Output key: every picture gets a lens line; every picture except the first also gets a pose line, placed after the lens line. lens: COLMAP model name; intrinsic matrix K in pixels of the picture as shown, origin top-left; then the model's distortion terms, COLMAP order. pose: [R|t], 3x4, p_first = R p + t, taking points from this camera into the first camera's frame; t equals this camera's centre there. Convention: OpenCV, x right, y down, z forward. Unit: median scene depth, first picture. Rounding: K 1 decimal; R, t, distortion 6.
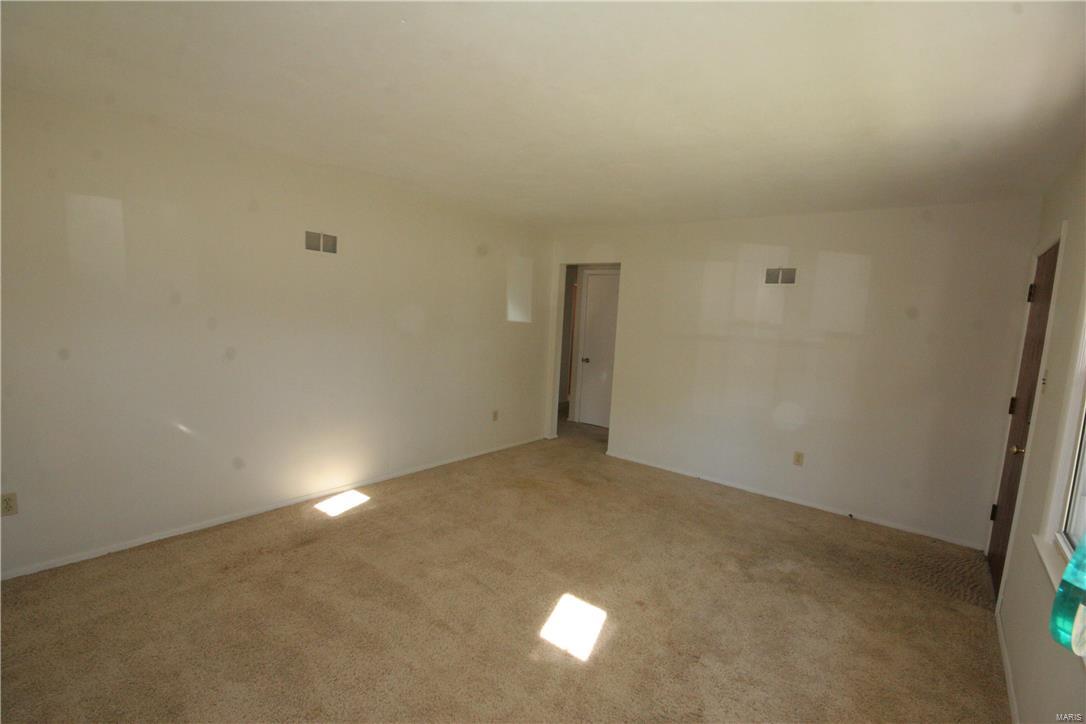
lens RADIAL K [[499.5, 0, 541.8], [0, 499.5, 368.9], [0, 0, 1]] dist [-0.000288, 0.000136]
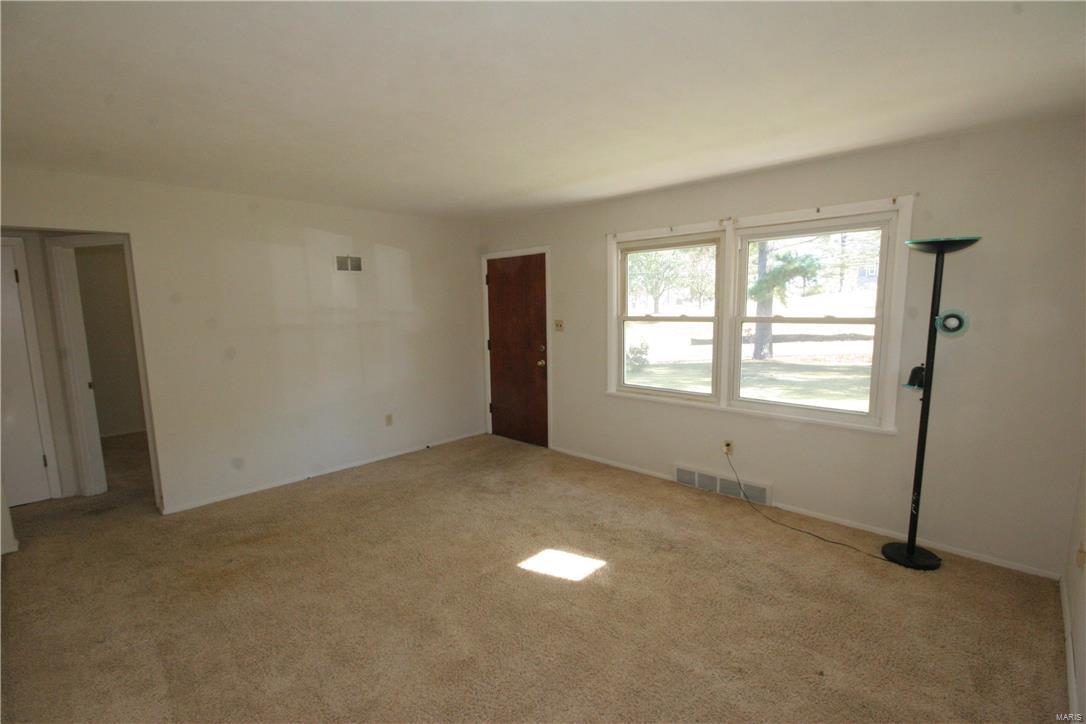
lens RADIAL K [[499.5, 0, 546.0], [0, 499.5, 369.6], [0, 0, 1]] dist [-0.000288, 0.000136]
pose [[0.090902, -0.191103, 0.977352, -0.606375], [0.135719, 0.974635, 0.177949, -0.099832], [-0.986568, 0.116470, 0.114533, 0.496505]]
